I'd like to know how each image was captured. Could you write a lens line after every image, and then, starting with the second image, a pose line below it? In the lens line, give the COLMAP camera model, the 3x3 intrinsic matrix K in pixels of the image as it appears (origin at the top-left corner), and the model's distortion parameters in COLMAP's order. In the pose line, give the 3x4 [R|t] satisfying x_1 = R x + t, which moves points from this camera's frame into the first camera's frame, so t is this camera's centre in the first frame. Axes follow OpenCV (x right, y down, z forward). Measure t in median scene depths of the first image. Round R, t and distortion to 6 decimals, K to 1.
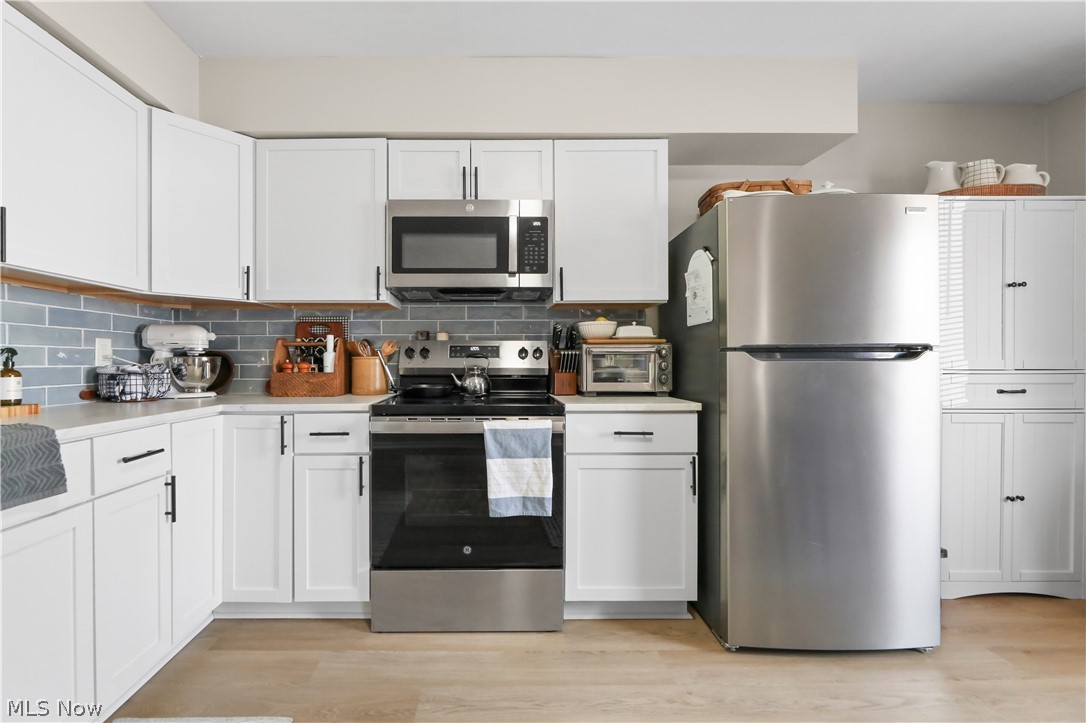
lens RADIAL K [[460.3, 0, 495.4], [0, 460.3, 360.7], [0, 0, 1]] dist [-0.005303, -0.000640]
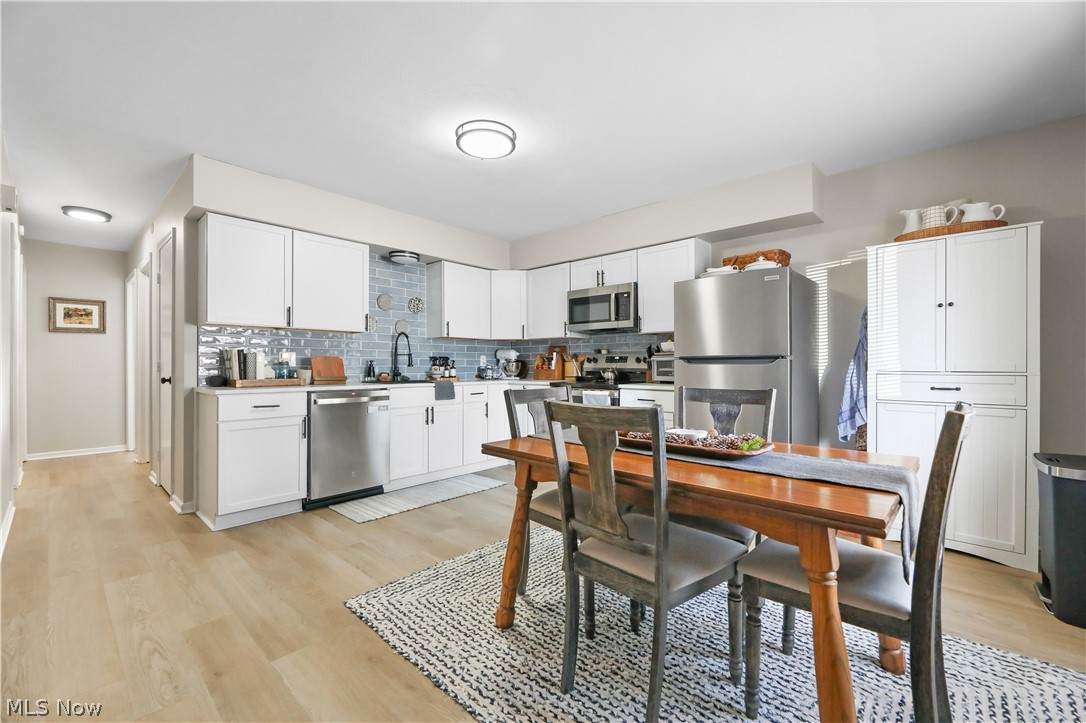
lens RADIAL K [[447.9, 0, 542.5], [0, 447.9, 364.0], [0, 0, 1]] dist [-0.001755, 0.000061]
pose [[0.734645, 0.000472, -0.678451, 1.141590], [0.000109, 1.000000, 0.000814, -0.002497], [0.678452, -0.000672, 0.734645, -0.667598]]
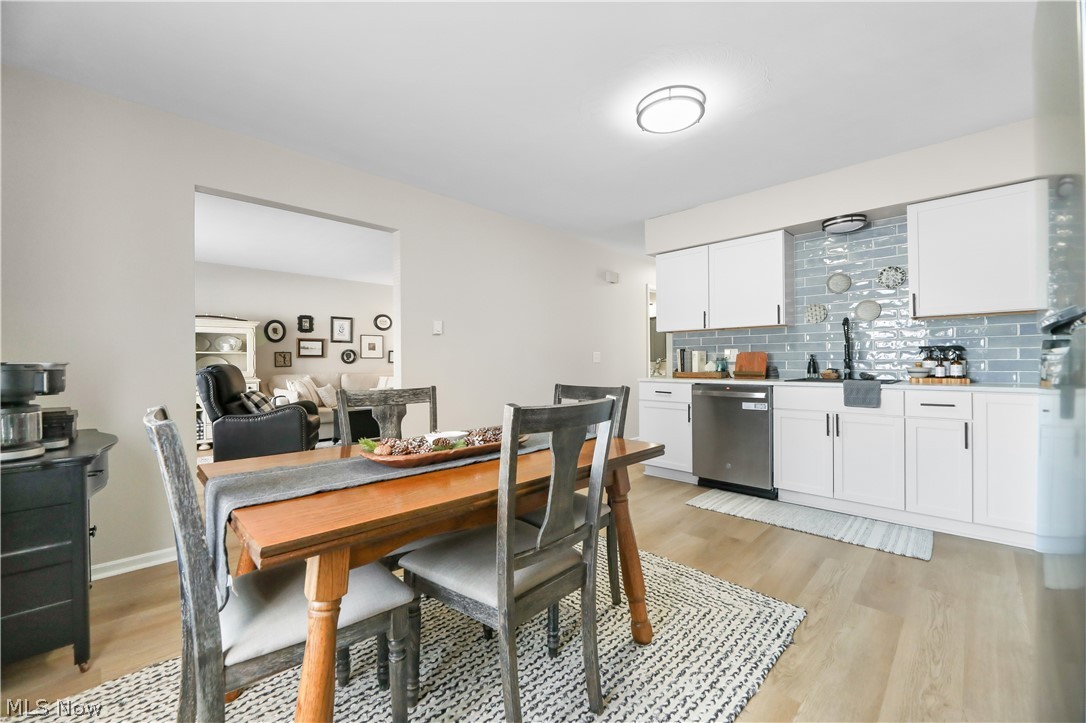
lens RADIAL K [[438.6, 0, 543.0], [0, 438.6, 361.5], [0, 0, 1]] dist [-0.001007, -0.003131]
pose [[-0.705080, 0.010054, -0.709056, 1.190745], [0.013205, 0.999912, 0.001047, -0.004649], [0.709005, -0.008625, -0.705151, 0.758777]]
